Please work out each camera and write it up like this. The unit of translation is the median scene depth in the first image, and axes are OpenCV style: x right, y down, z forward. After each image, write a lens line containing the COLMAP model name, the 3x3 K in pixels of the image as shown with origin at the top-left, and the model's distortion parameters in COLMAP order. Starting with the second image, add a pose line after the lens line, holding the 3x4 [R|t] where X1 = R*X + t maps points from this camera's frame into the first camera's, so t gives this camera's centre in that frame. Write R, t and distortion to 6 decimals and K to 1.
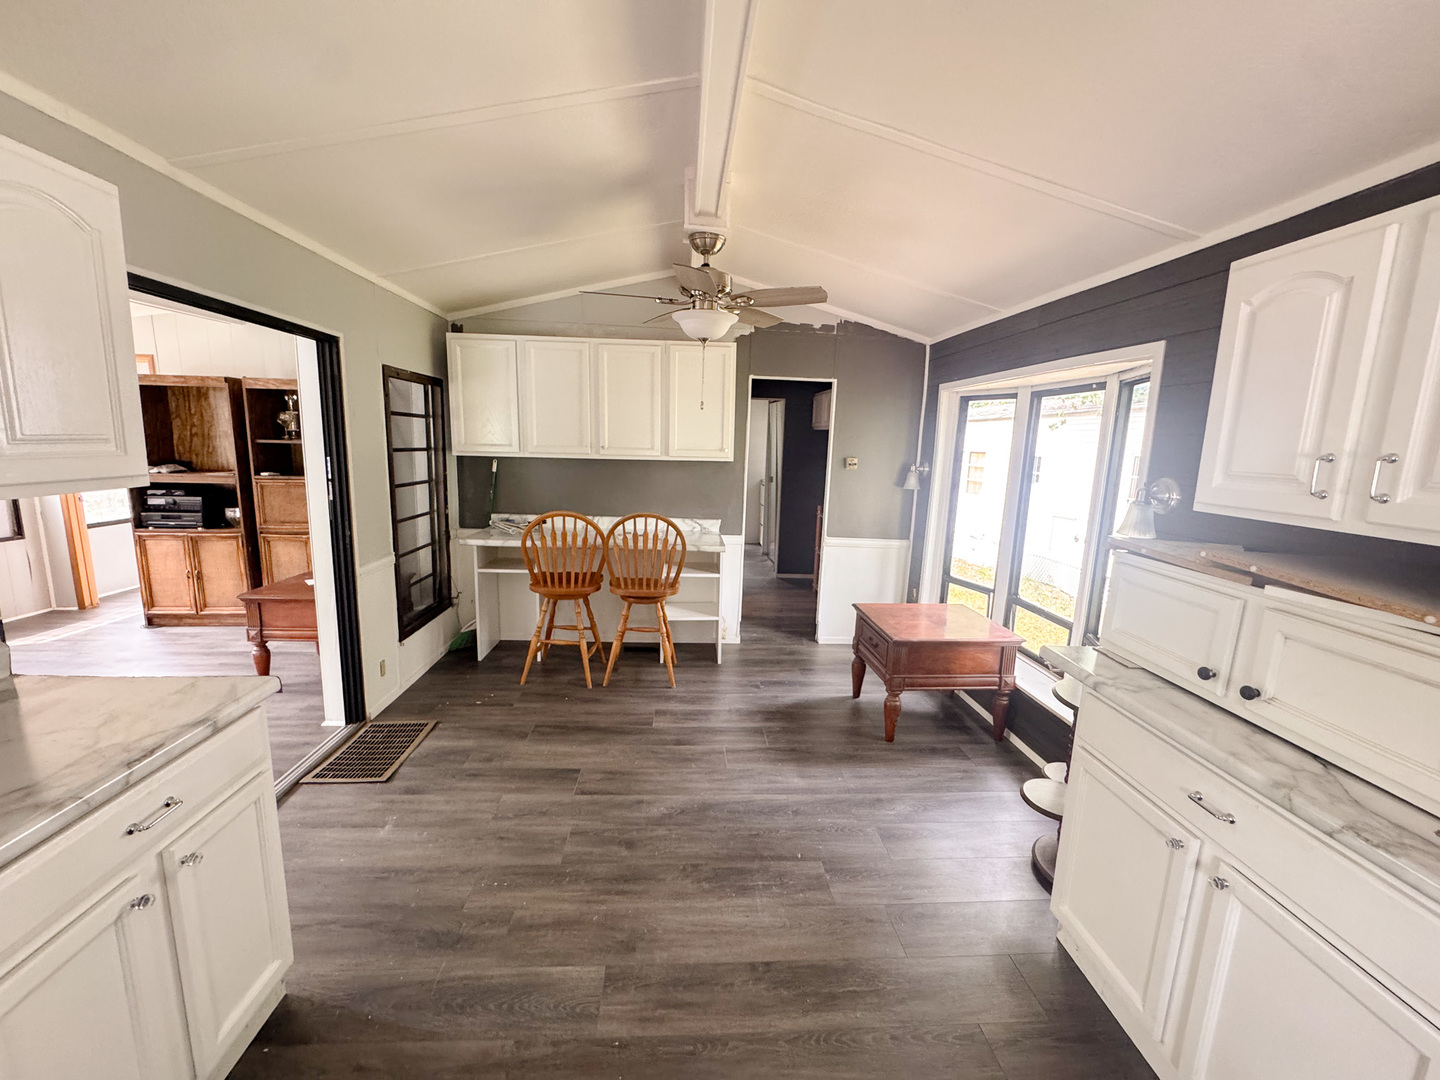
lens RADIAL K [[559.4, 0, 719.5], [0, 559.4, 530.8], [0, 0, 1]] dist [-0.001670, -0.000103]
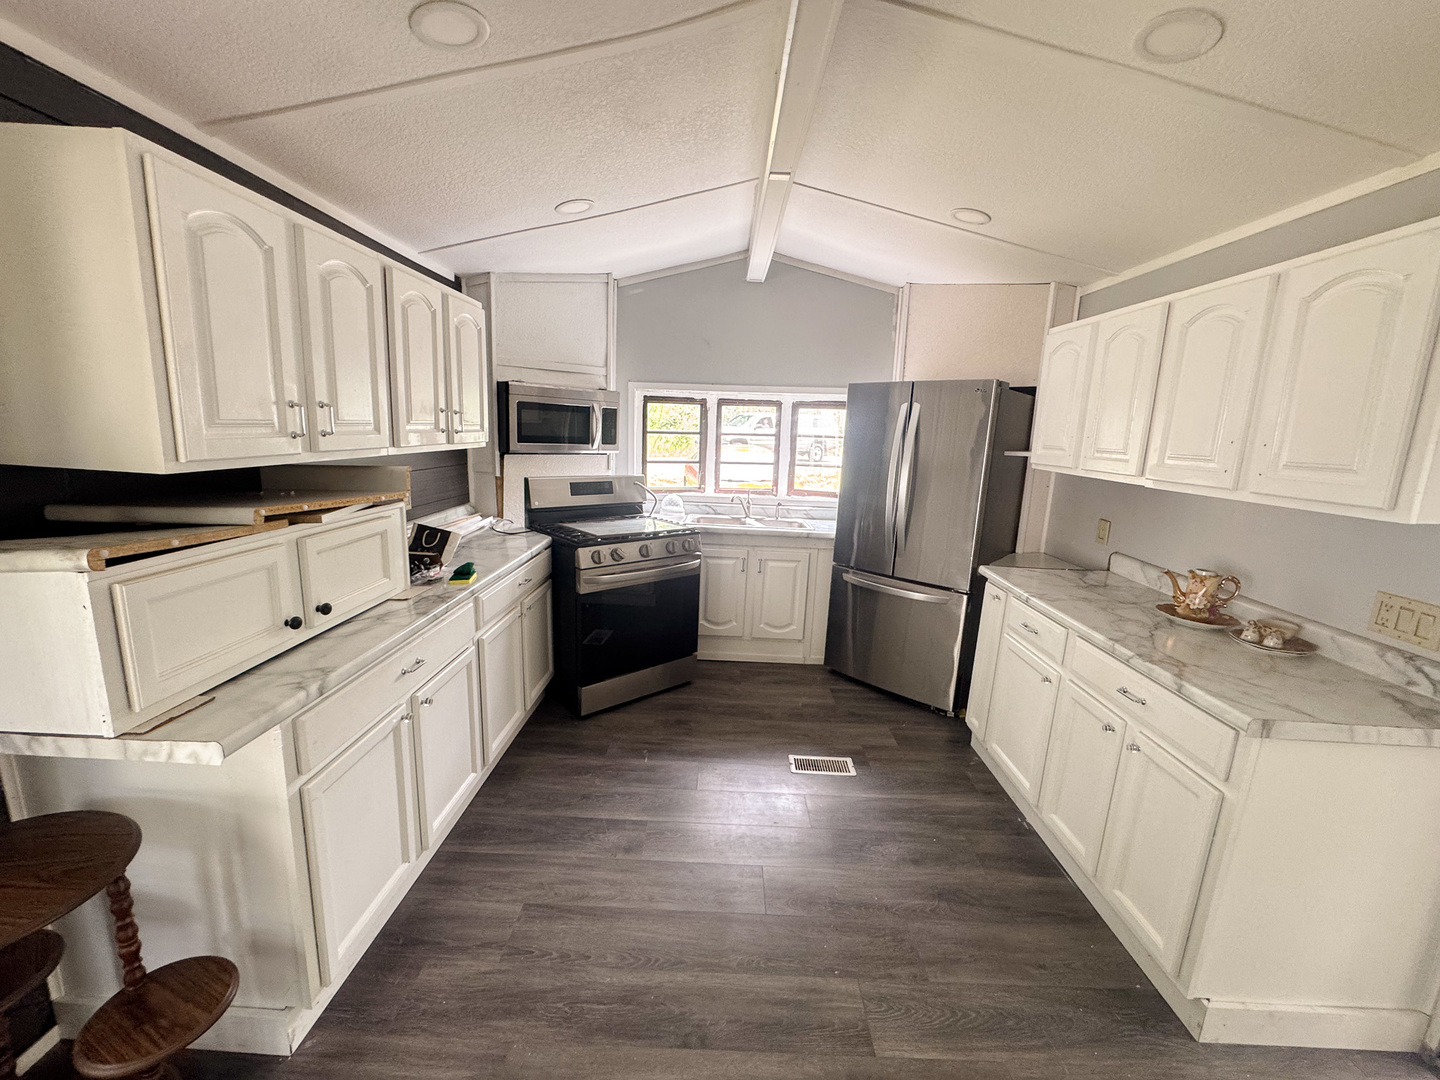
lens RADIAL K [[559.4, 0, 719.5], [0, 559.4, 530.8], [0, 0, 1]] dist [-0.001670, -0.000103]
pose [[-0.993842, -0.089736, 0.064999, 0.052767], [-0.062536, 0.938520, 0.339514, -0.262999], [-0.091469, 0.333358, -0.938353, 1.647795]]
